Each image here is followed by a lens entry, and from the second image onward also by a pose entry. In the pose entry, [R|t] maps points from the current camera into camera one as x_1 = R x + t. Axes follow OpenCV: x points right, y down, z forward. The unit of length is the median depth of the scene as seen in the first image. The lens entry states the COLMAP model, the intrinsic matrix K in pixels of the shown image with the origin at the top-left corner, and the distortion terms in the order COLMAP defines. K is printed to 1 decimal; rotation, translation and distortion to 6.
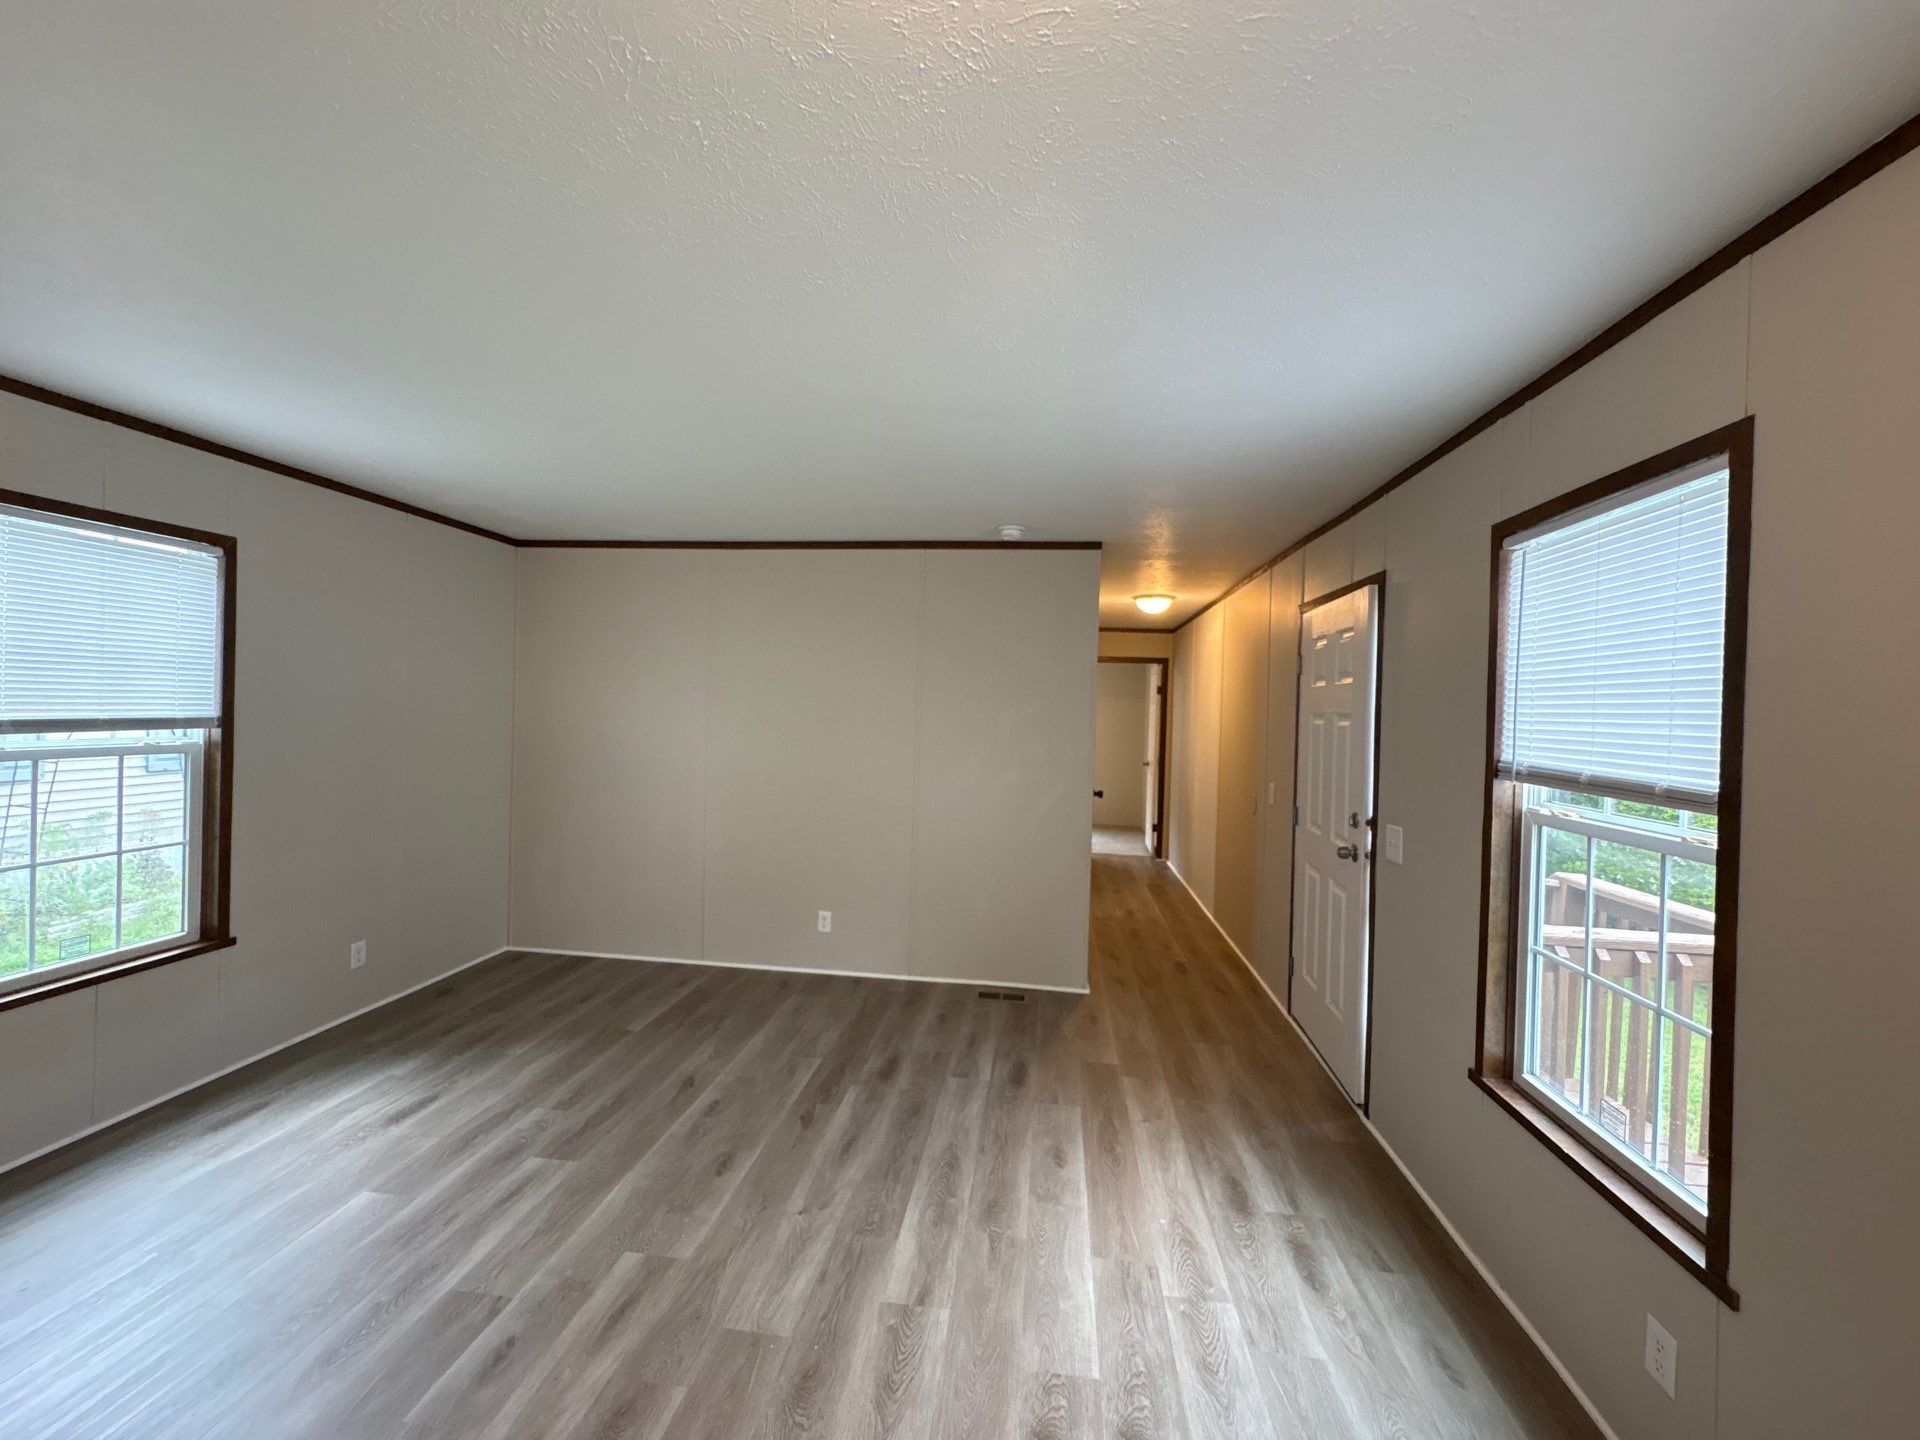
lens RADIAL K [[774.9, 0, 960.0], [0, 774.9, 720.0], [0, 0, 1]] dist [0.000453, 0.000000]
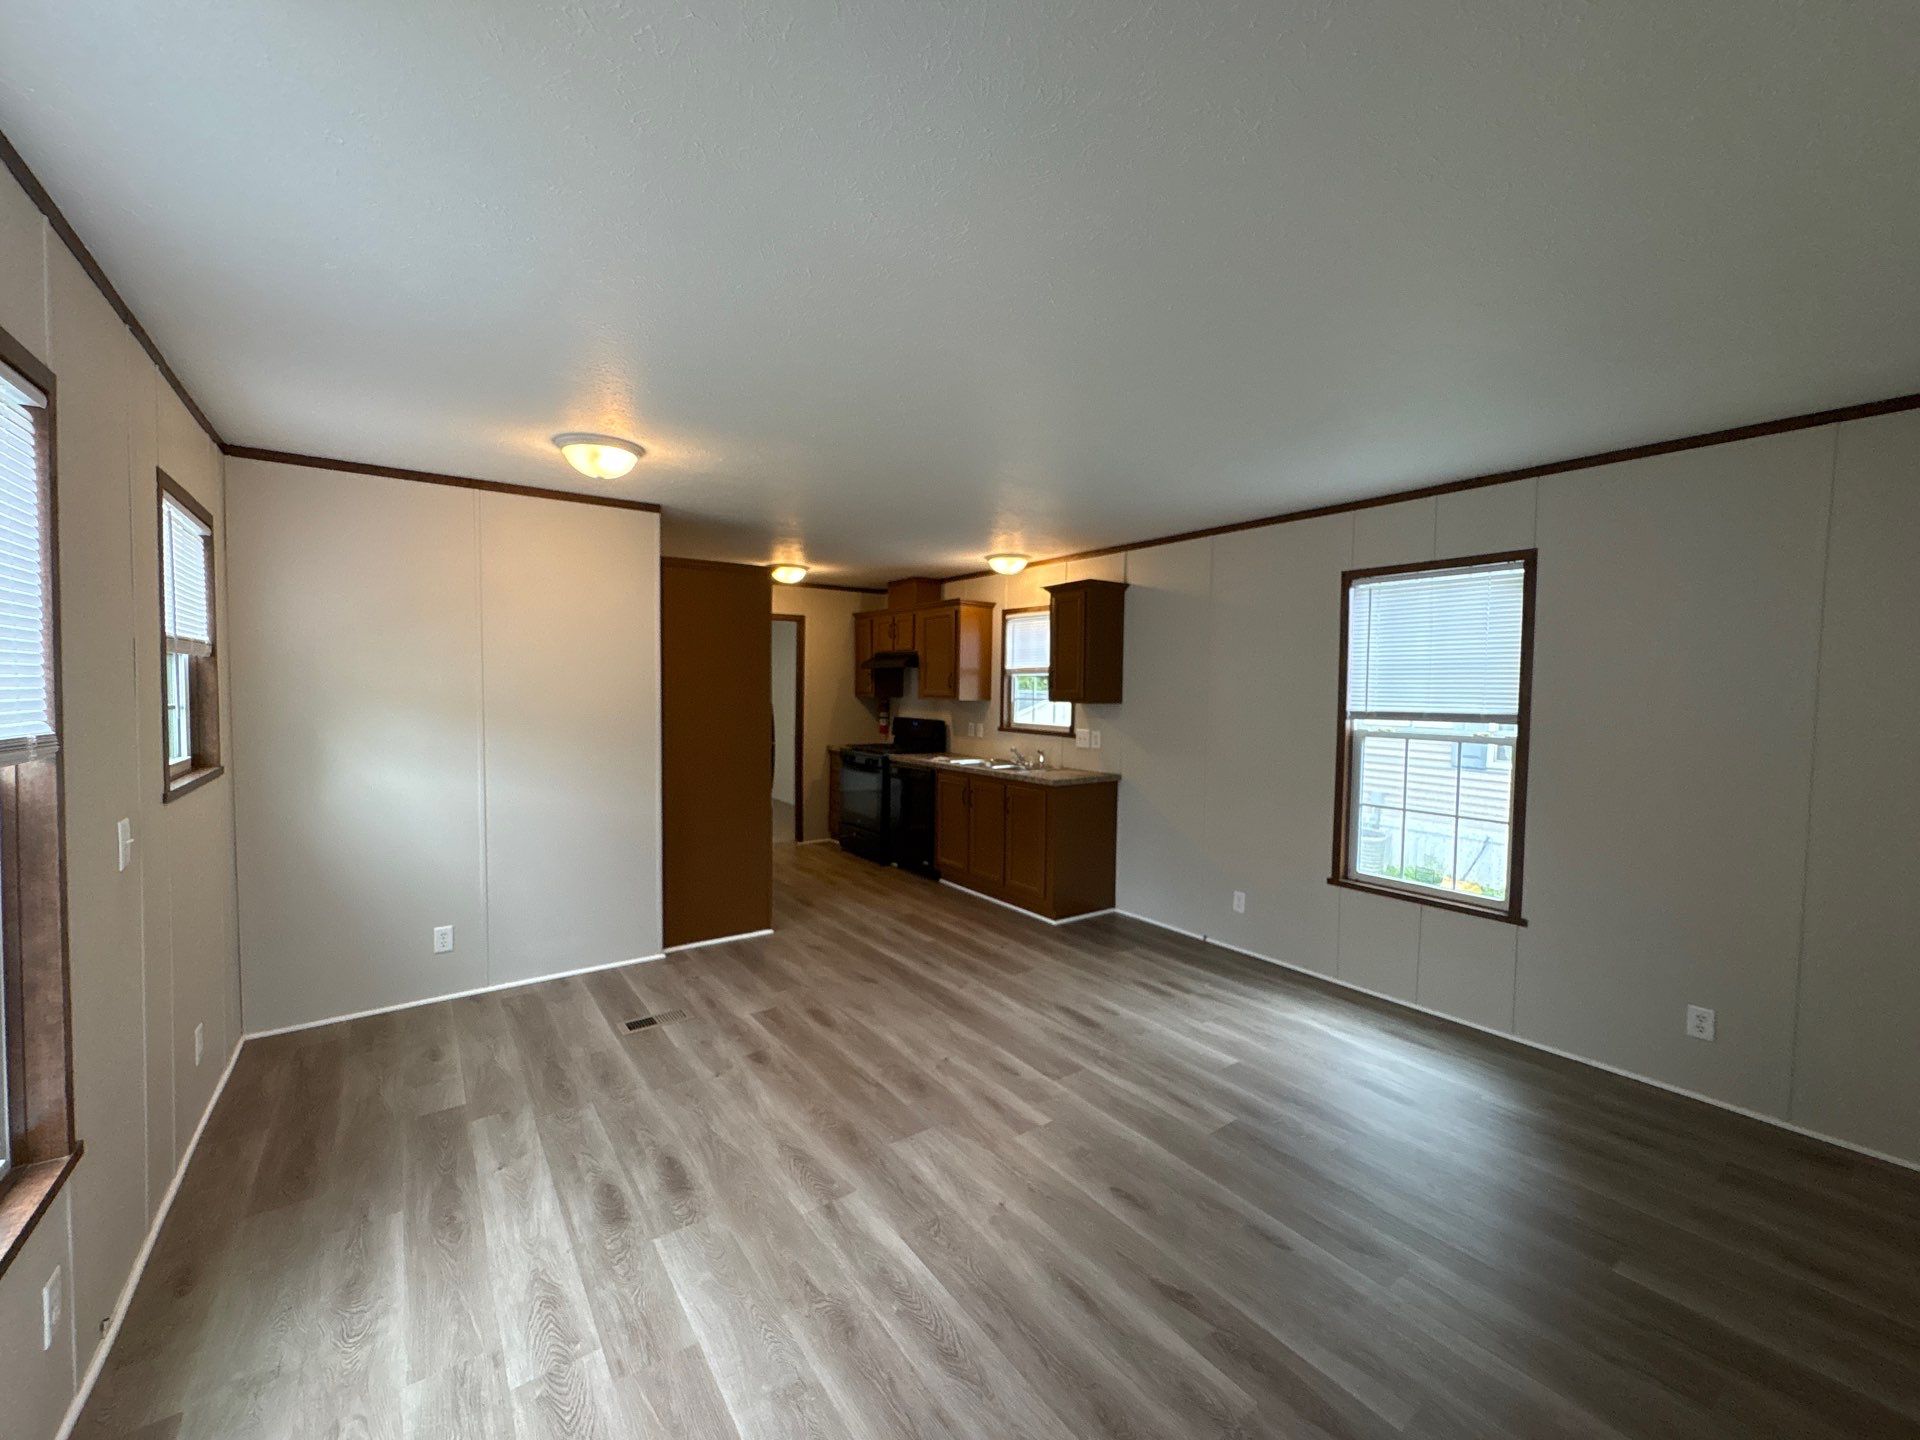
lens RADIAL K [[774.9, 0, 960.0], [0, 774.9, 720.0], [0, 0, 1]] dist [0.000453, 0.000000]
pose [[-0.738024, -0.009999, -0.674700, 0.482544], [-0.043508, 0.998515, 0.032794, 0.003204], [0.673370, 0.053558, -0.737363, 1.618405]]
